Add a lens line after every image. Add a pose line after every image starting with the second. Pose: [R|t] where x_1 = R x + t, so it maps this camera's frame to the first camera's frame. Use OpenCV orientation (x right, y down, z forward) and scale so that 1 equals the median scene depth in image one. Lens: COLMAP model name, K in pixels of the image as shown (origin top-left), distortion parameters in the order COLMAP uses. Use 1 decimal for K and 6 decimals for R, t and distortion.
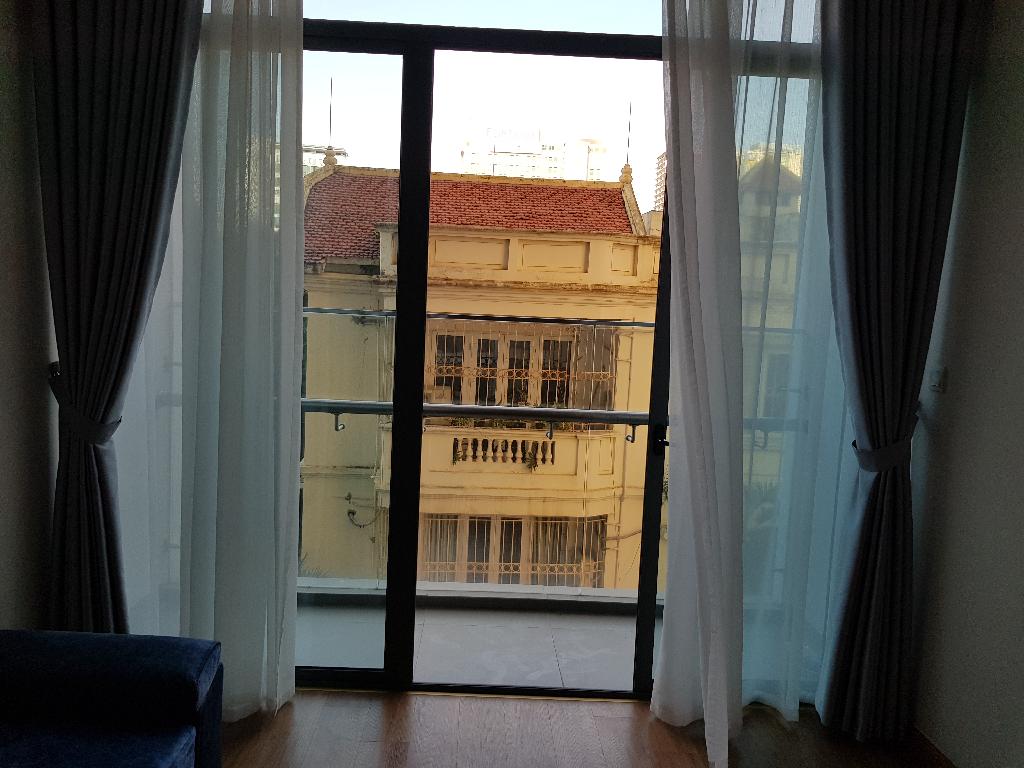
lens RADIAL K [[790.0, 0, 482.3], [0, 790.0, 383.9], [0, 0, 1]] dist [0.212853, -0.405478]
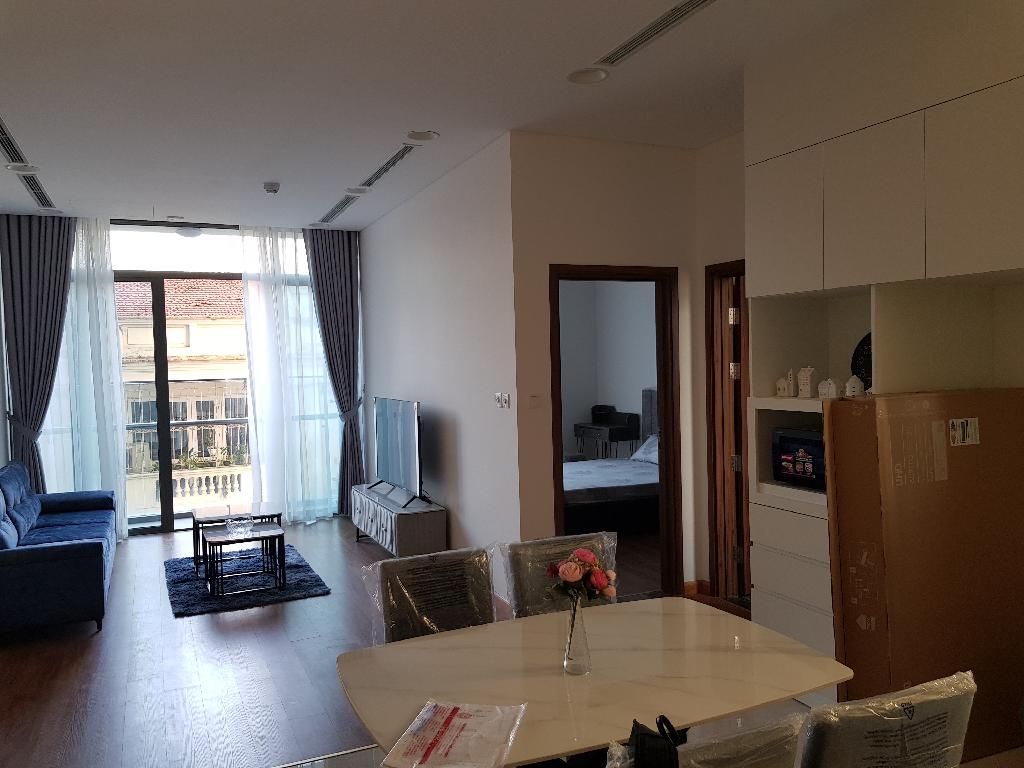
lens RADIAL K [[796.5, 0, 512.0], [0, 796.5, 384.0], [0, 0, 1]] dist [0.000309, -0.007261]
pose [[0.908931, -0.082317, 0.408740, -0.097467], [0.111469, 0.992609, -0.047973, 0.146657], [-0.401770, 0.089166, 0.911389, -1.497900]]
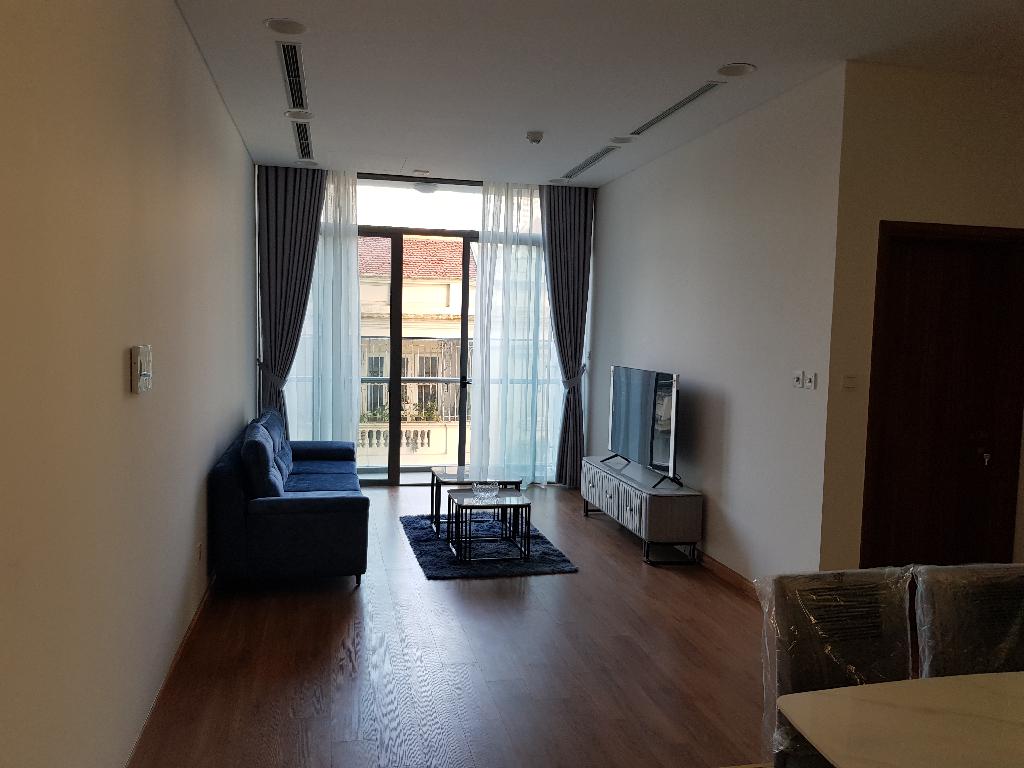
lens RADIAL K [[790.0, 0, 482.3], [0, 790.0, 383.9], [0, 0, 1]] dist [0.212853, -0.405478]
pose [[0.982459, -0.036652, 0.182841, -0.247021], [0.042021, 0.998789, -0.025576, 0.122596], [-0.181682, 0.032810, 0.982810, -1.329496]]
